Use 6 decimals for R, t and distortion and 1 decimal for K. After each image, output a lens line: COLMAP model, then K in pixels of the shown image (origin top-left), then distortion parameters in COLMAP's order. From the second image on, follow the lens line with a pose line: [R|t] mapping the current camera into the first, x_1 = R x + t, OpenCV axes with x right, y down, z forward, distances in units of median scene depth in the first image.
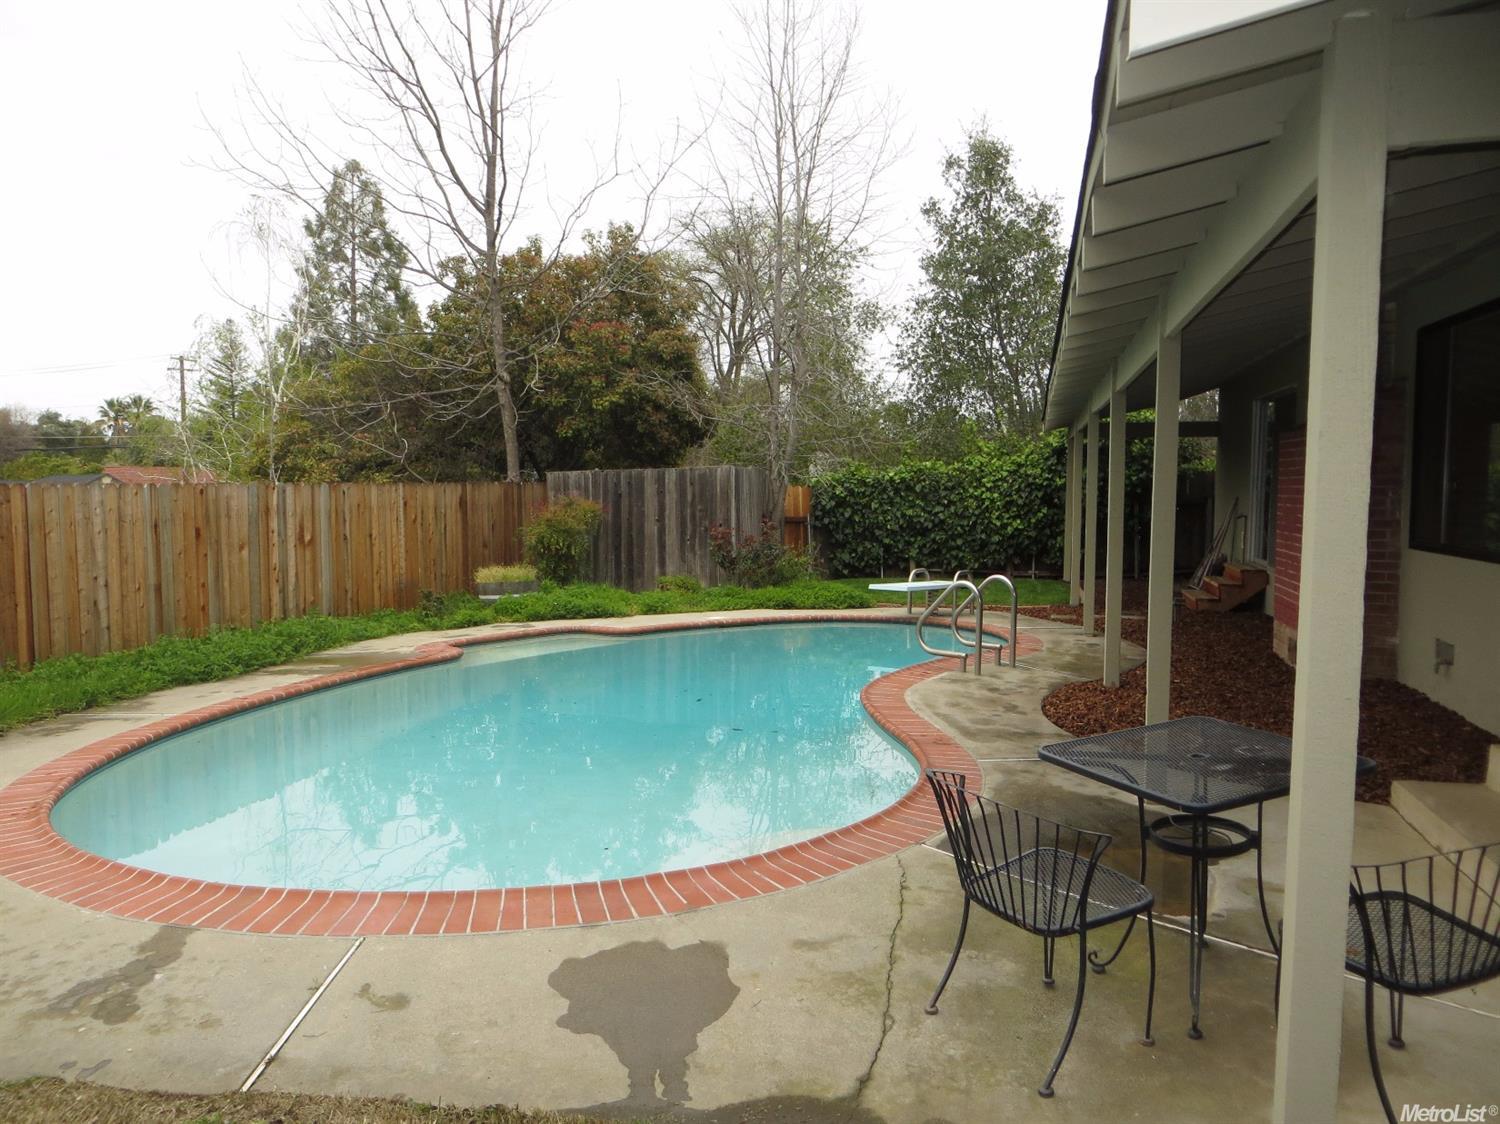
lens RADIAL K [[1139.9, 0, 750.0], [0, 1139.9, 562.0], [0, 0, 1]] dist [-0.058606, 0.055809]
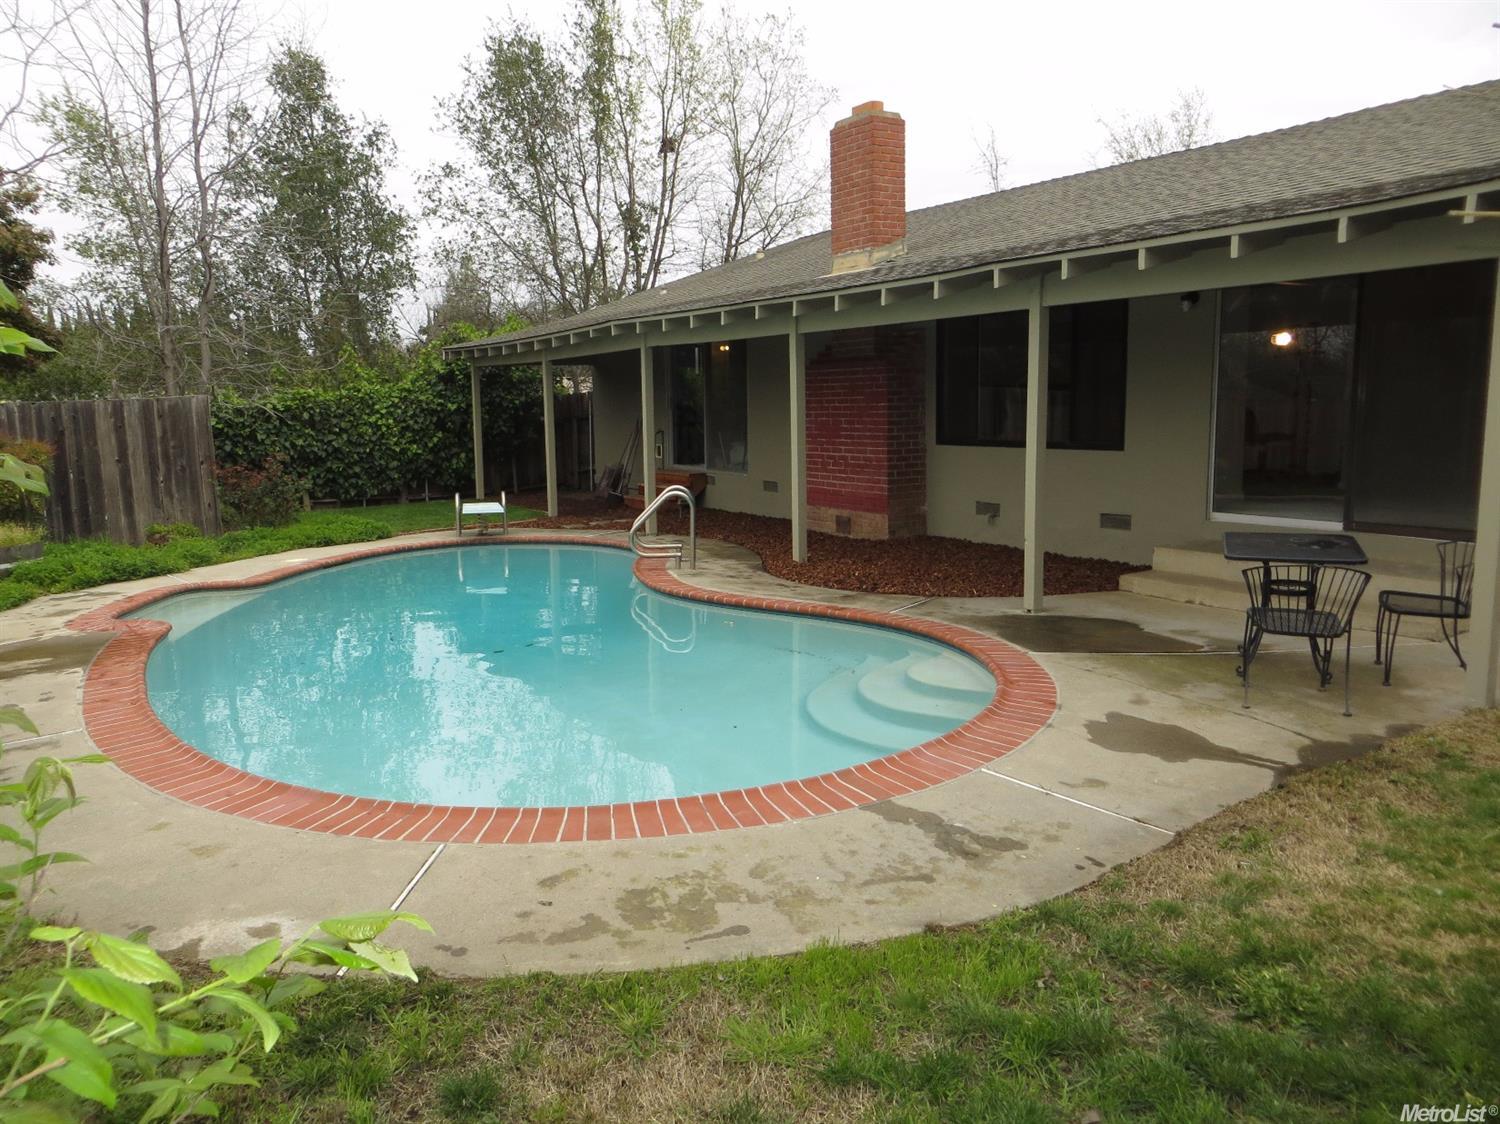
lens RADIAL K [[1139.9, 0, 750.0], [0, 1139.9, 562.0], [0, 0, 1]] dist [-0.058606, 0.055809]
pose [[0.695797, -0.113226, 0.709257, -0.294372], [0.066768, 0.993417, 0.093088, -0.006897], [-0.715128, -0.017414, 0.698777, 0.063296]]
